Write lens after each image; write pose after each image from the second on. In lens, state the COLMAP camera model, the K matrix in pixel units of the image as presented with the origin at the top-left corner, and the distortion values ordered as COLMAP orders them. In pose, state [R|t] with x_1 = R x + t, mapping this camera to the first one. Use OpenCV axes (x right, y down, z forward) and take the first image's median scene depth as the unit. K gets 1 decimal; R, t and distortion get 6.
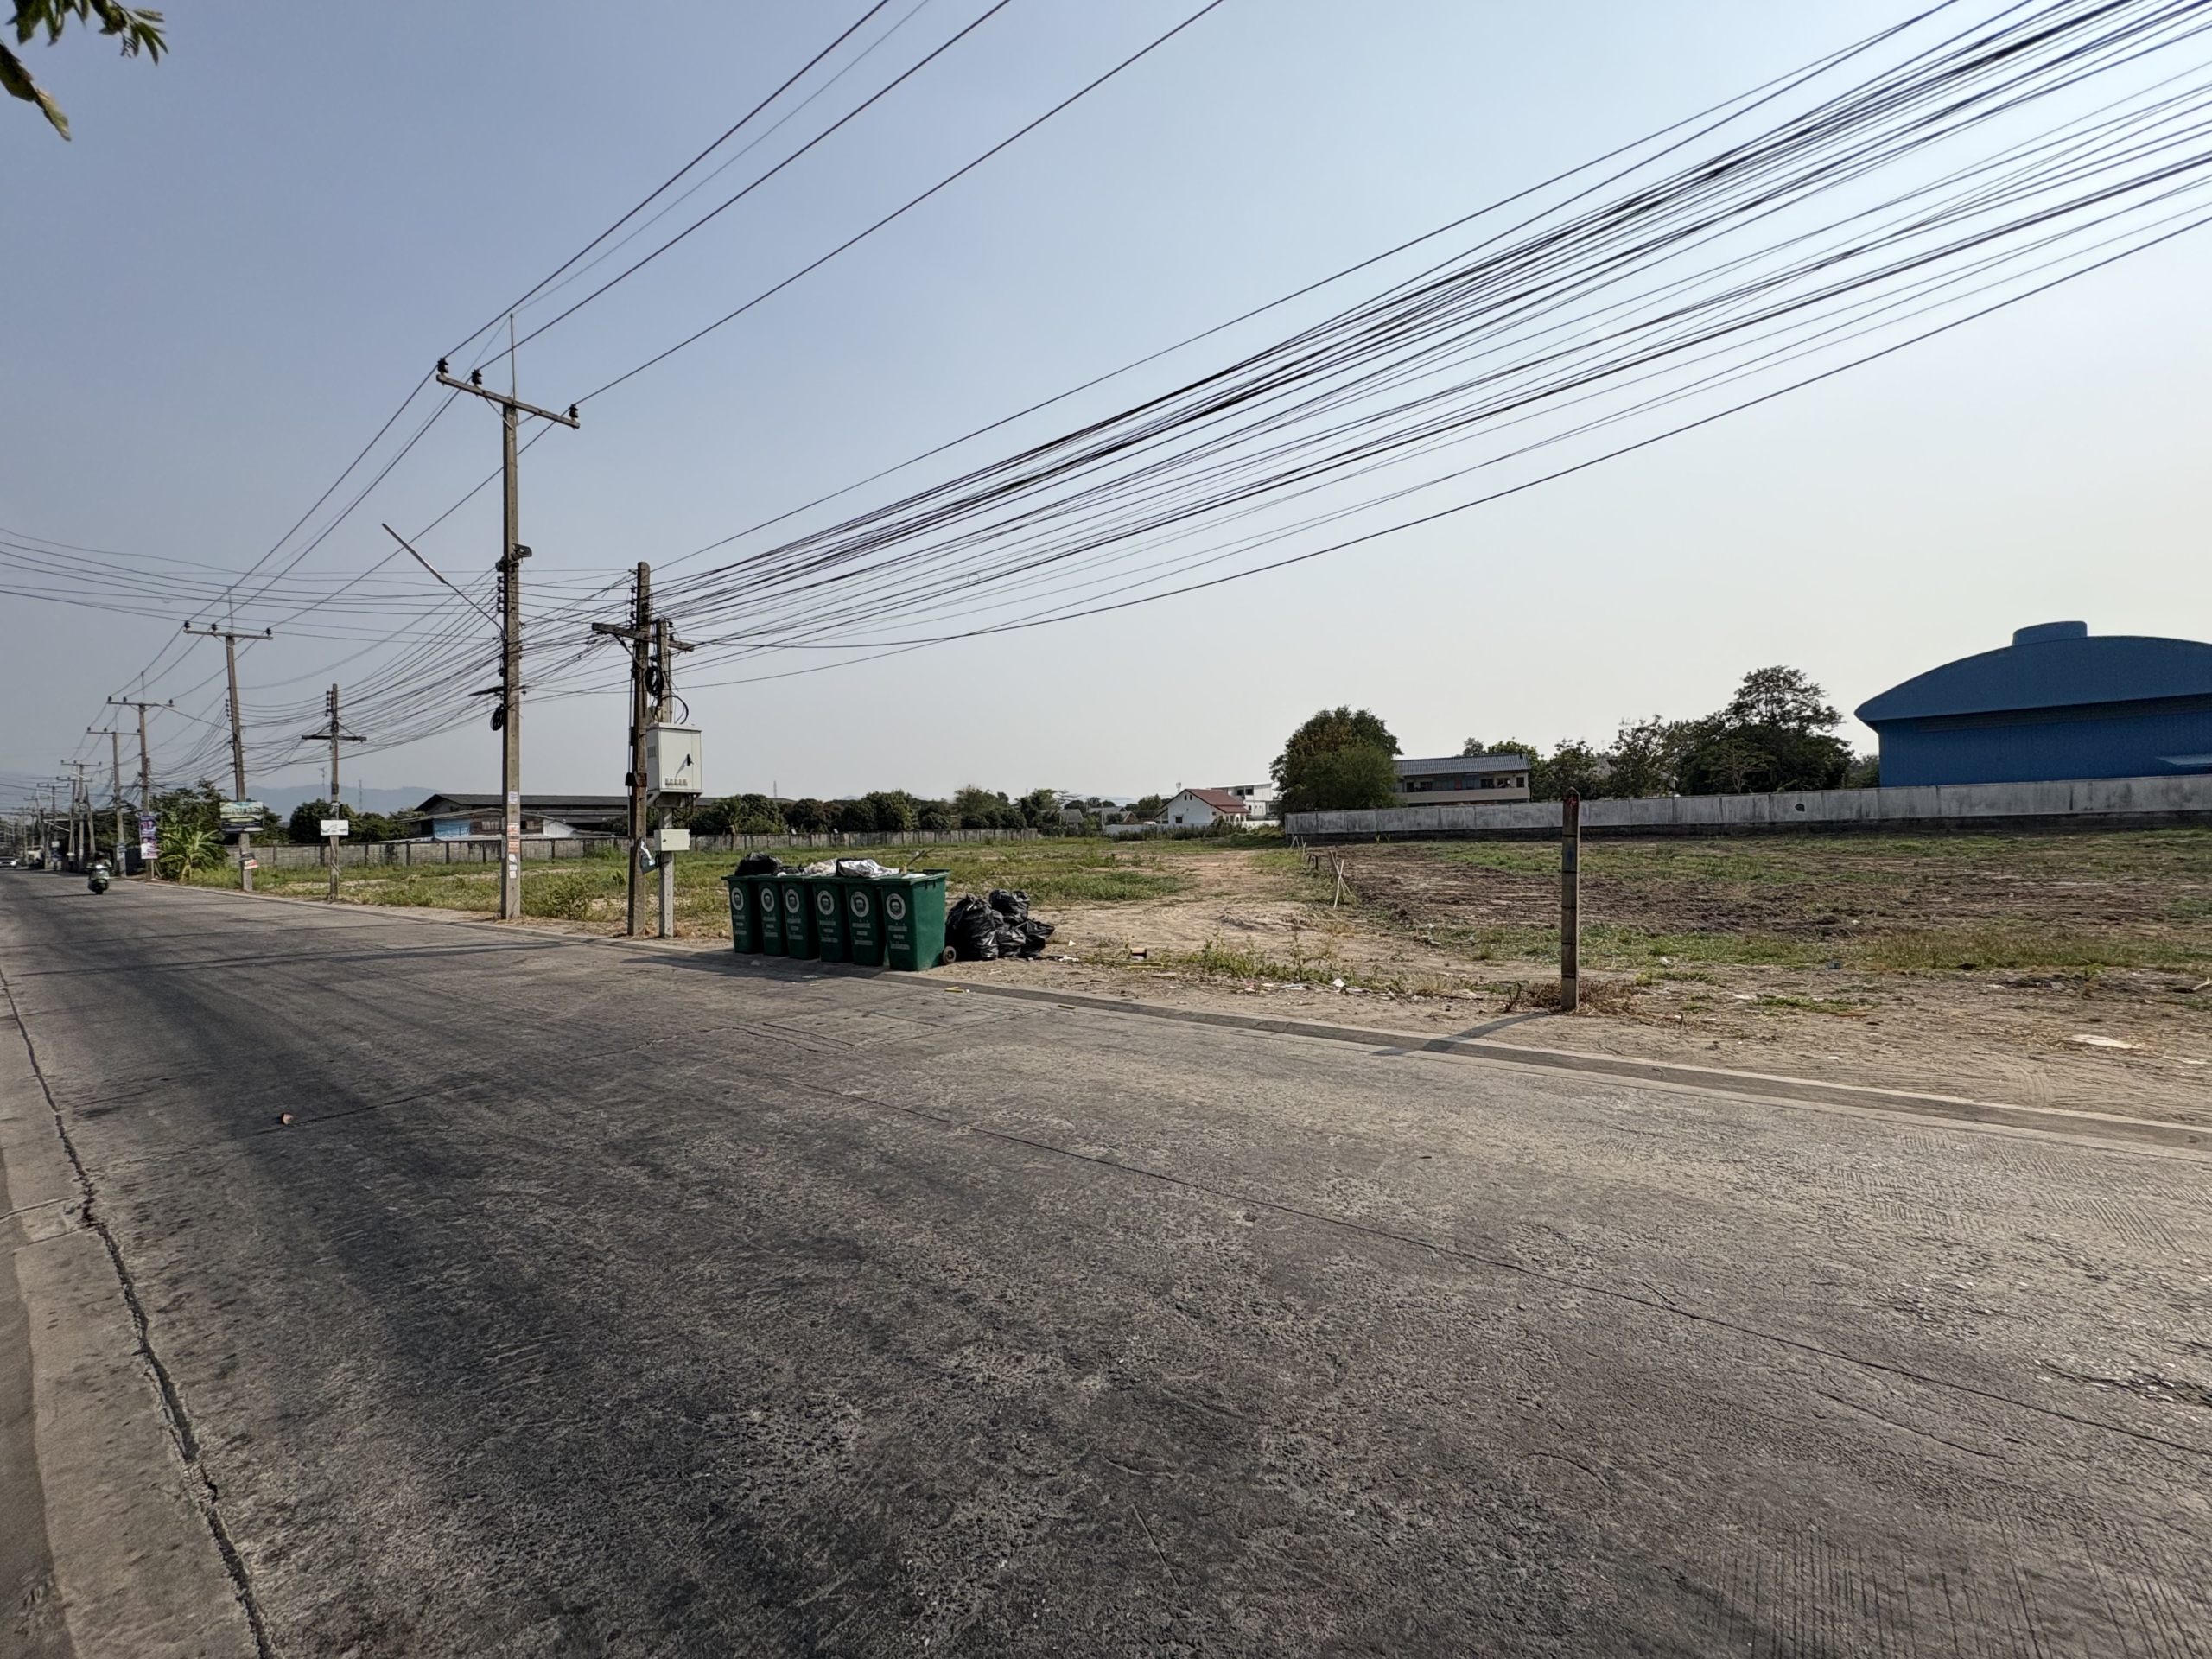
lens RADIAL K [[882.8, 0, 1104.9], [0, 882.8, 827.2], [0, 0, 1]] dist [0.000892, 0.000197]
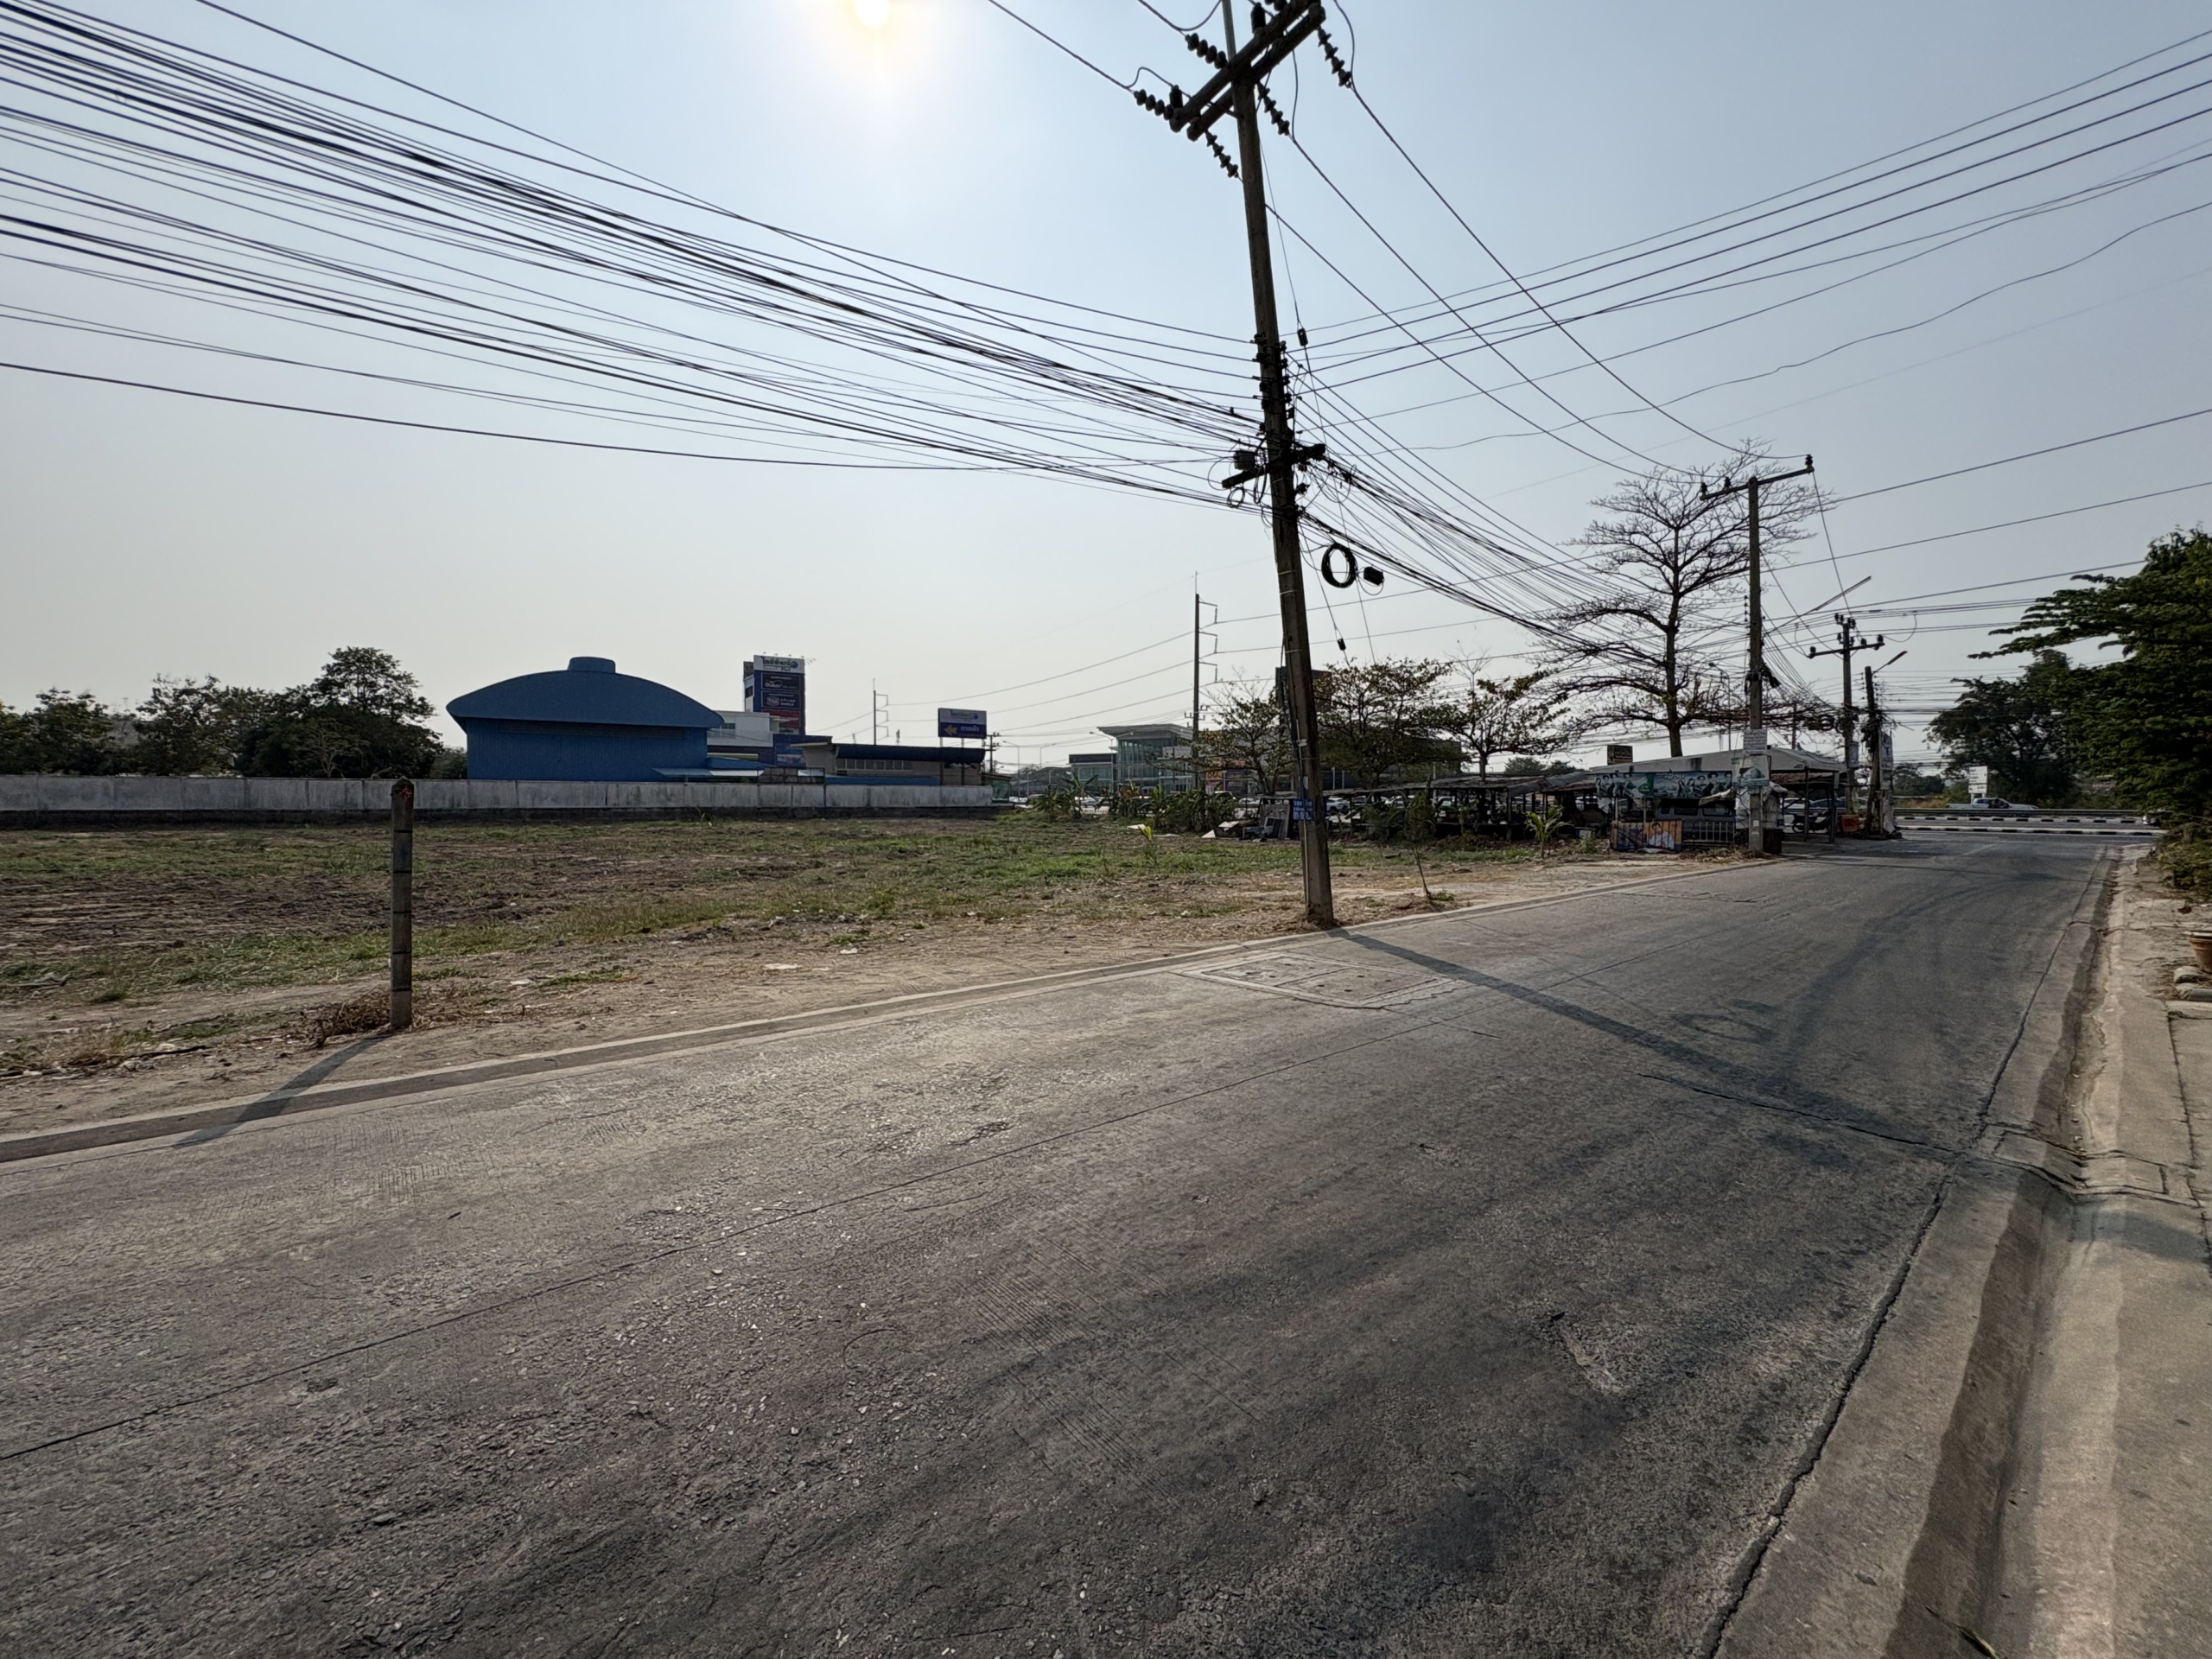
lens RADIAL K [[882.8, 0, 1105.0], [0, 882.8, 826.9], [0, 0, 1]] dist [0.000892, 0.000197]
pose [[0.208665, -0.000168, 0.977987, -0.047087], [-0.013324, 0.999907, 0.003014, -0.001703], [-0.977896, -0.013659, 0.208644, 0.029552]]
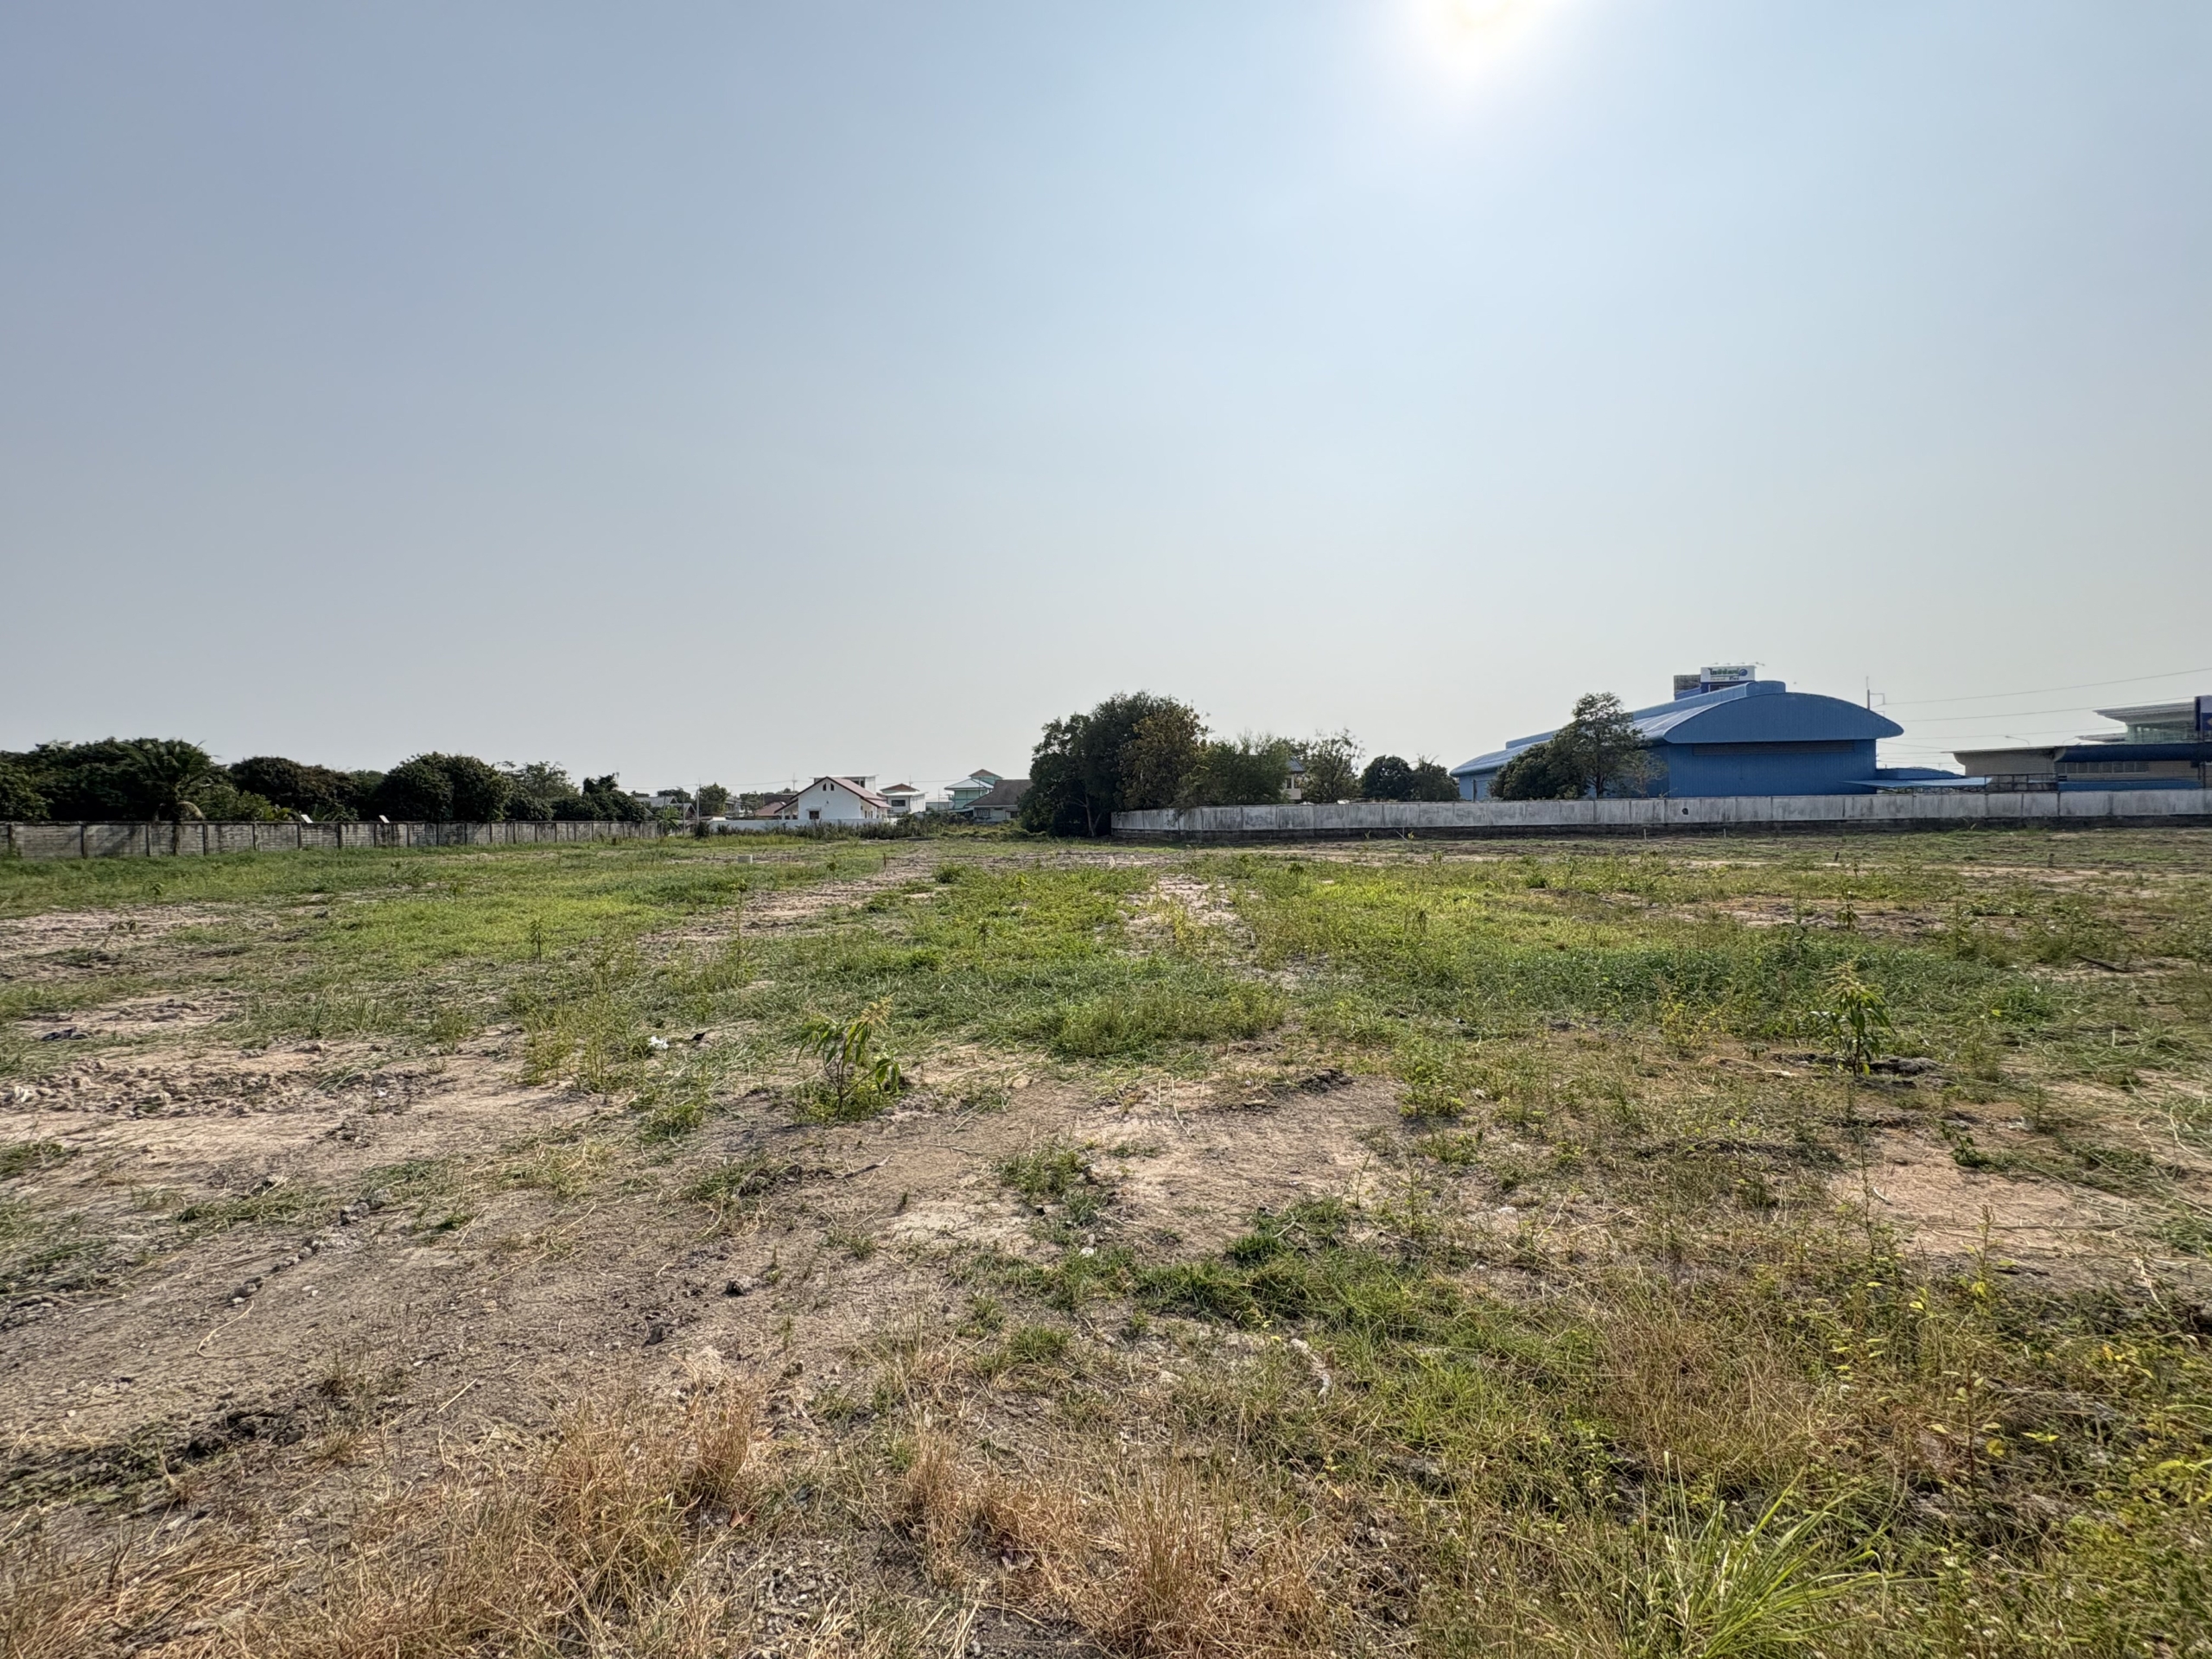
lens RADIAL K [[882.8, 0, 1105.1], [0, 882.8, 825.7], [0, 0, 1]] dist [0.000892, 0.000197]
pose [[0.780121, 0.014221, 0.625467, -1.457027], [-0.010513, 0.999898, -0.009621, 0.042939], [-0.625540, 0.000930, 0.780191, 1.450119]]
